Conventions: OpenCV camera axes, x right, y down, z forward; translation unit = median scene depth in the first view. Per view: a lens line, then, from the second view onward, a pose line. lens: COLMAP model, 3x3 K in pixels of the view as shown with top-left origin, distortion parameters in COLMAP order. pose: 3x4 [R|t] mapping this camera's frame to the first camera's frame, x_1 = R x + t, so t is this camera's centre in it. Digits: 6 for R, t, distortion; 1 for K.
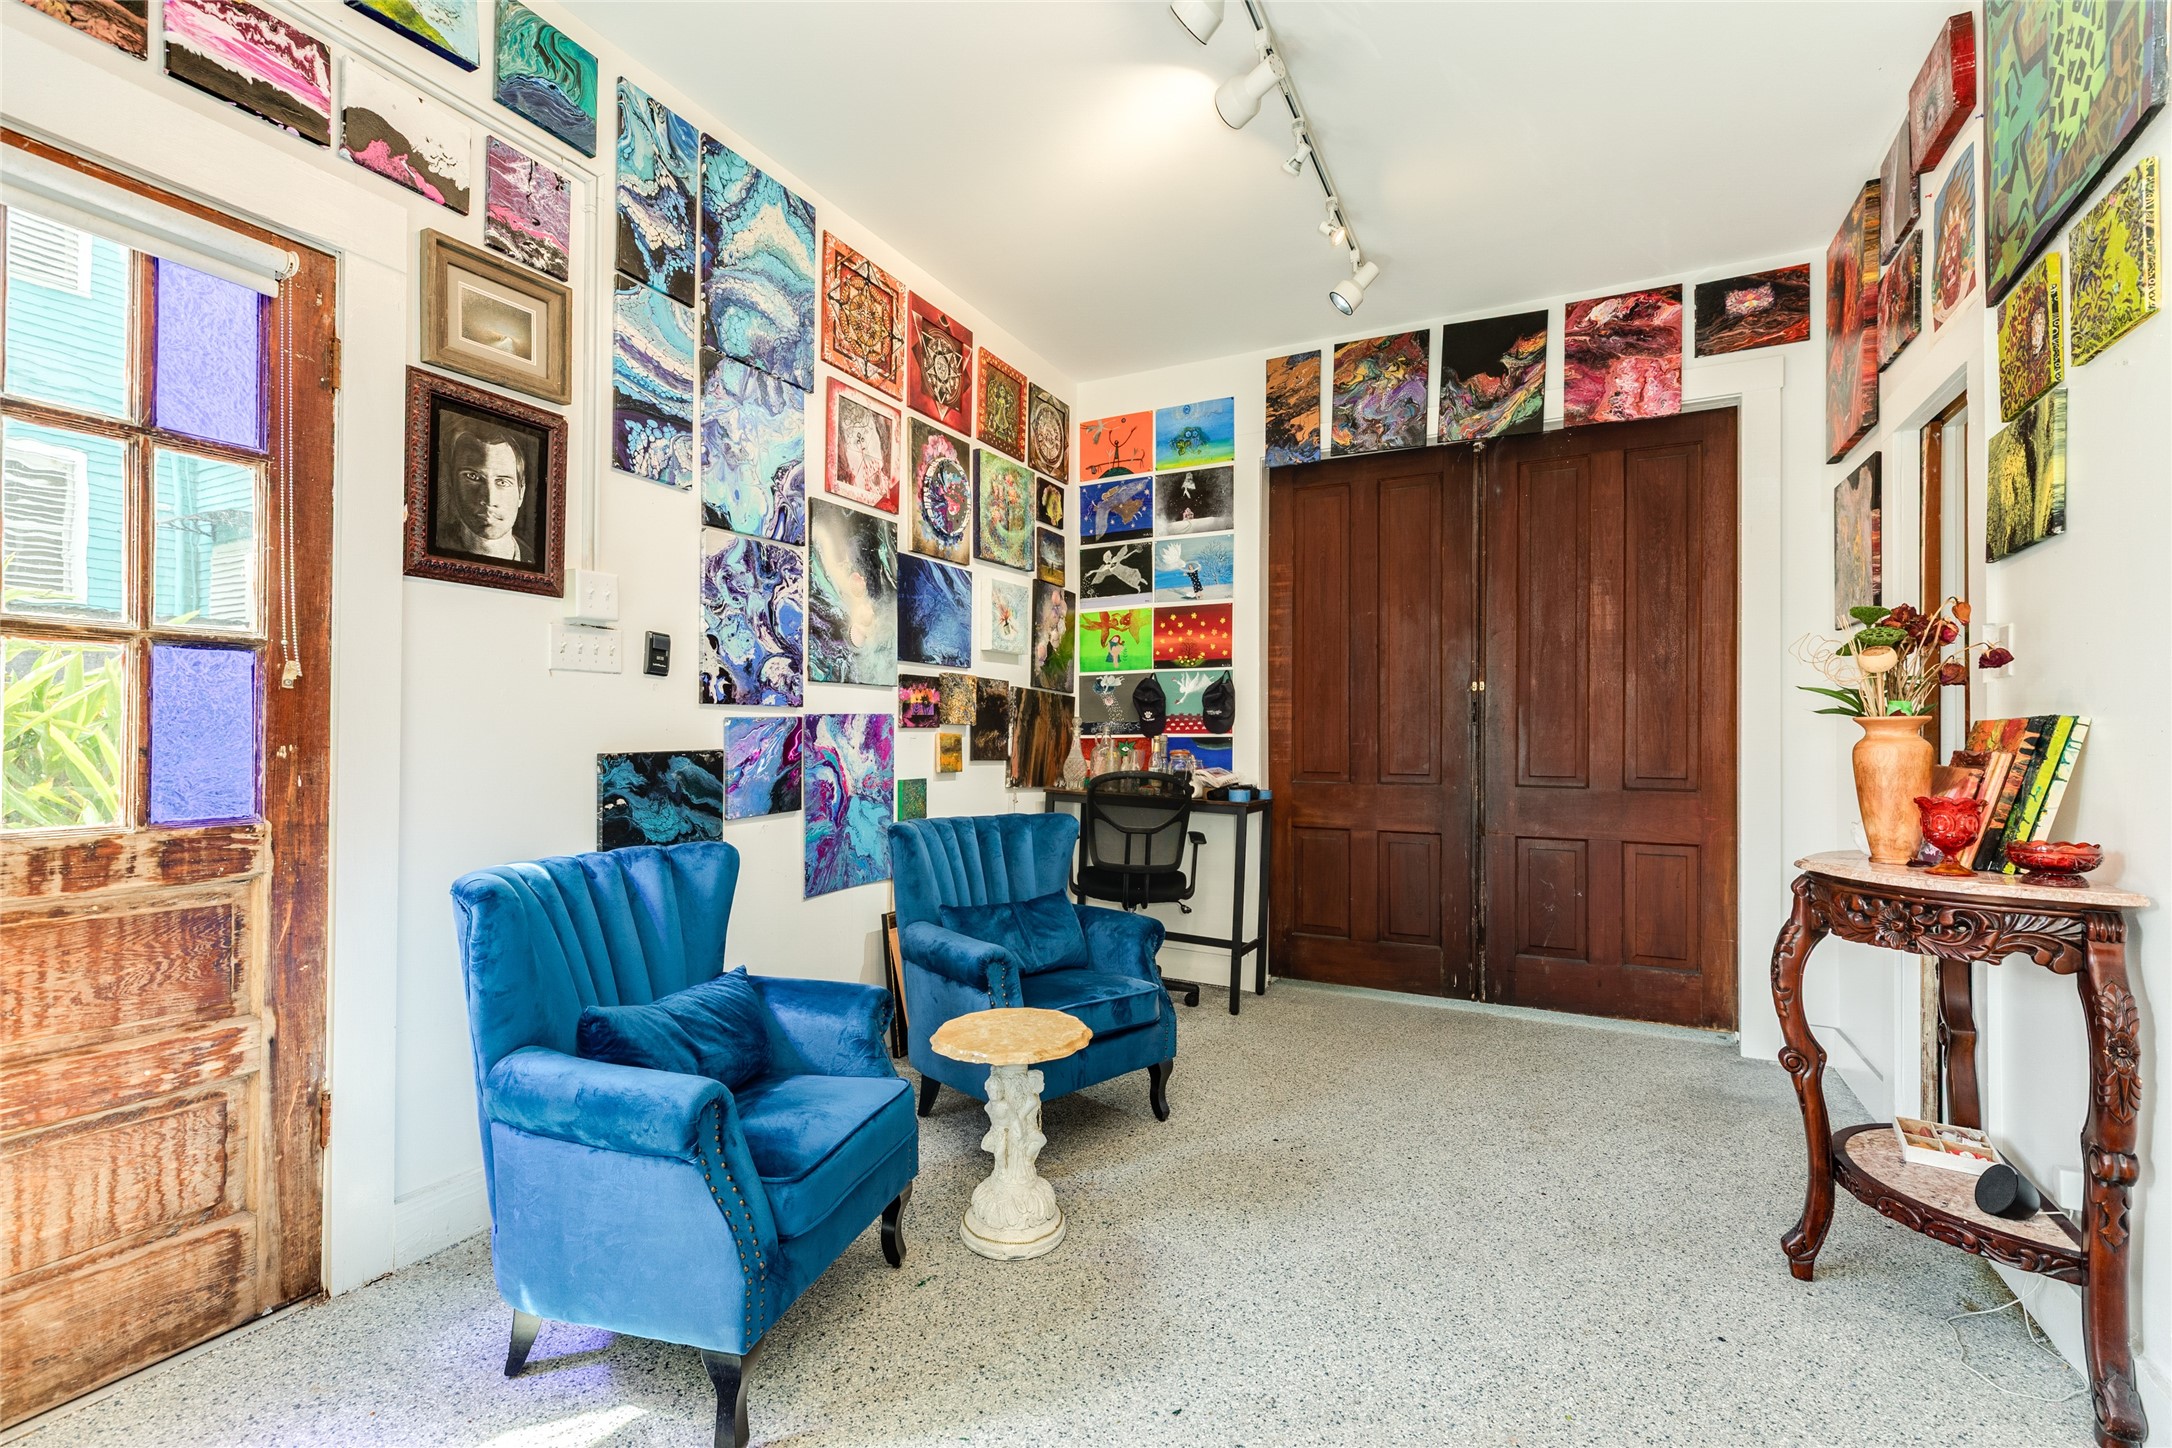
lens RADIAL K [[966.3, 0, 1087.5], [0, 966.3, 729.2], [0, 0, 1]] dist [0.004045, -0.000229]
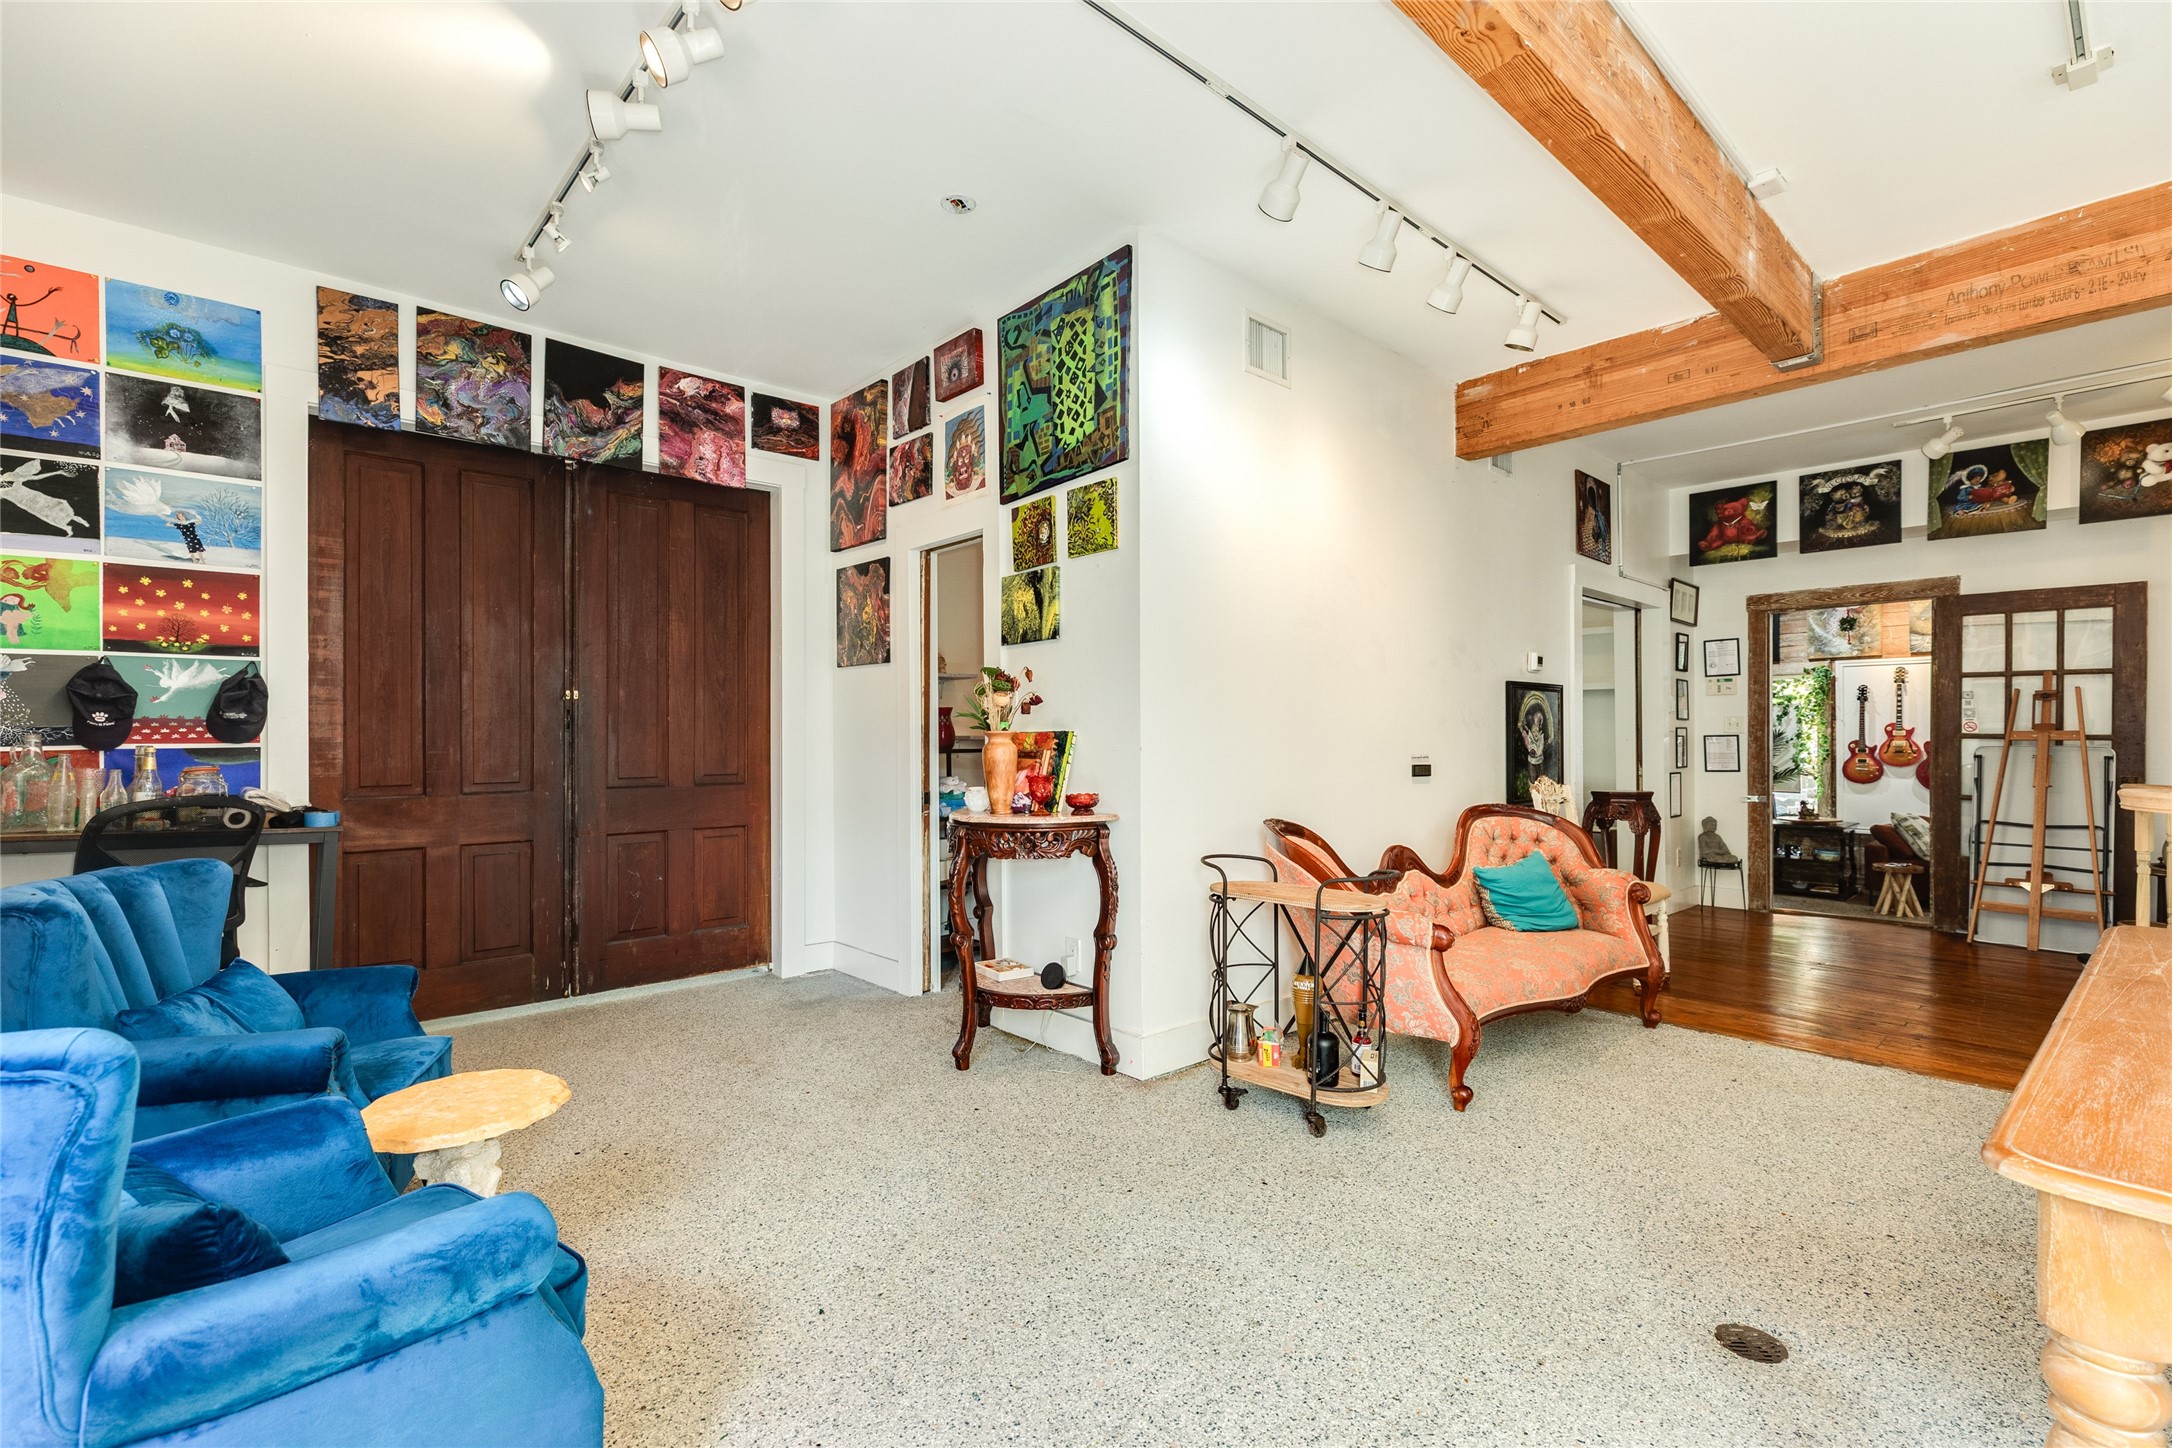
lens RADIAL K [[966.3, 0, 1083.7], [0, 966.3, 728.1], [0, 0, 1]] dist [0.004045, -0.000229]
pose [[0.365409, 0.001778, 0.930845, -0.543105], [-0.001282, 0.999998, -0.001407, -0.011409], [-0.930846, -0.000679, 0.365410, 0.153432]]
